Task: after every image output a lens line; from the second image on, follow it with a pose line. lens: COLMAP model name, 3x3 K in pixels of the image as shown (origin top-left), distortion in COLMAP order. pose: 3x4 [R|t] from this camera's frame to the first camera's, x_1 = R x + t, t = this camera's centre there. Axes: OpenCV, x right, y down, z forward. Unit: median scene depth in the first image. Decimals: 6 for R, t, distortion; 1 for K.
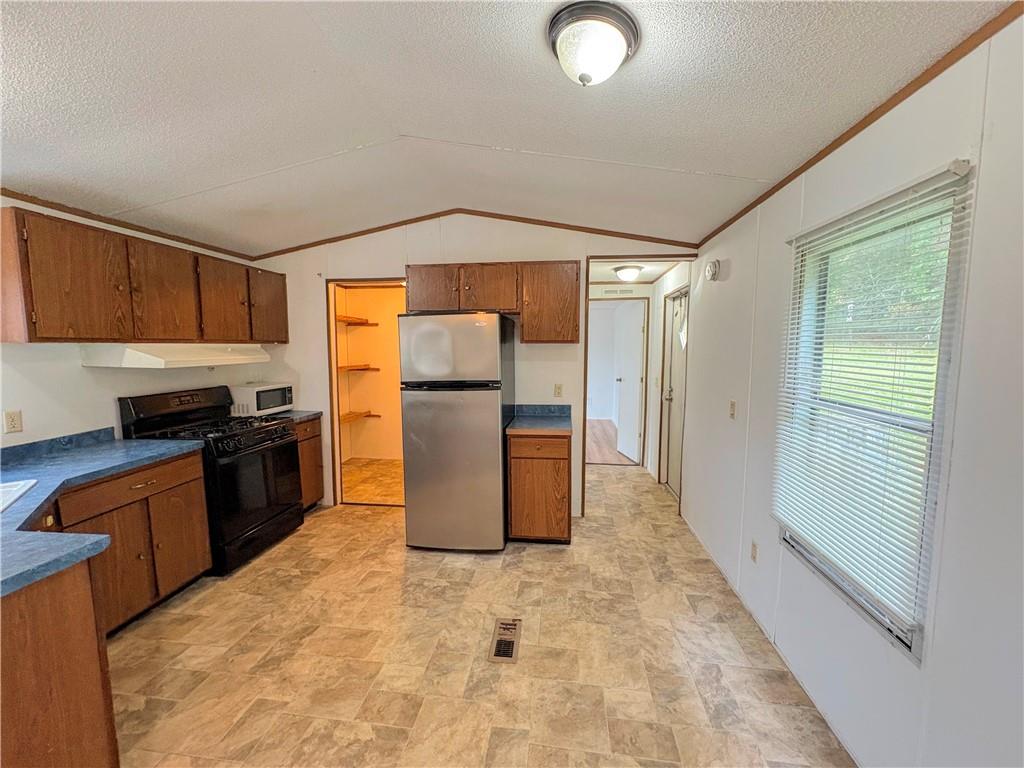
lens RADIAL K [[408.8, 0, 513.4], [0, 408.8, 384.1], [0, 0, 1]] dist [0.000008, 0.000301]
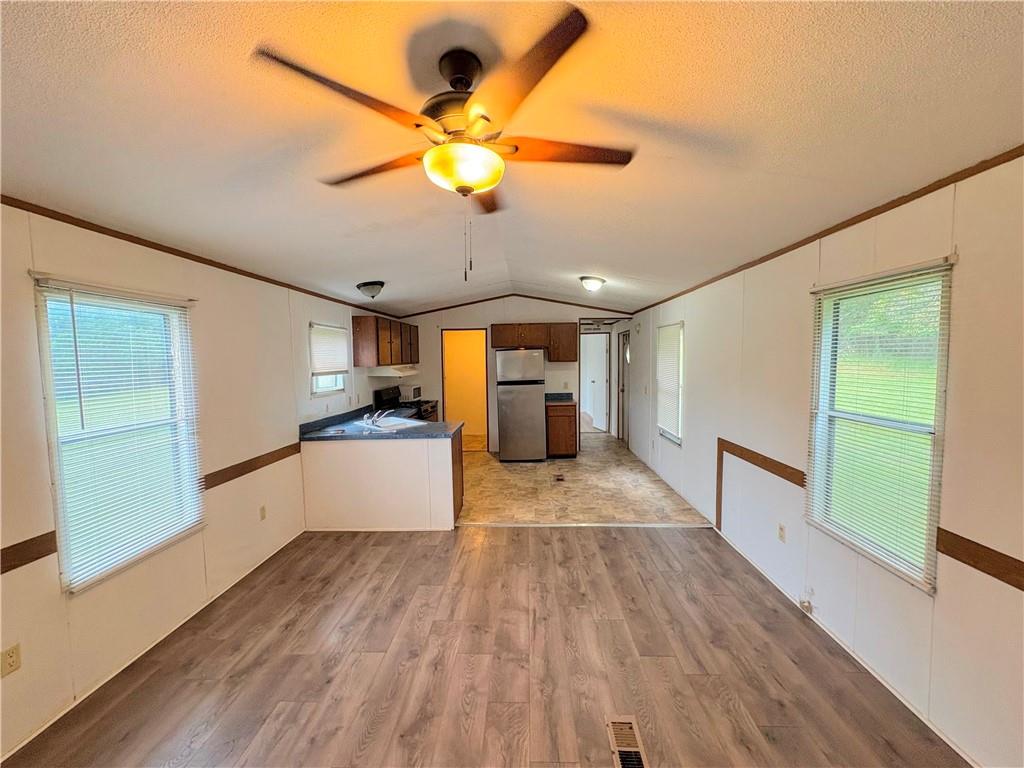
lens RADIAL K [[408.8, 0, 510.9], [0, 408.8, 386.6], [0, 0, 1]] dist [0.000008, 0.000301]
pose [[0.996813, -0.019048, 0.077469, -0.364088], [0.020380, 0.999657, -0.016437, 0.056849], [-0.077130, 0.017964, 0.996859, -1.111958]]
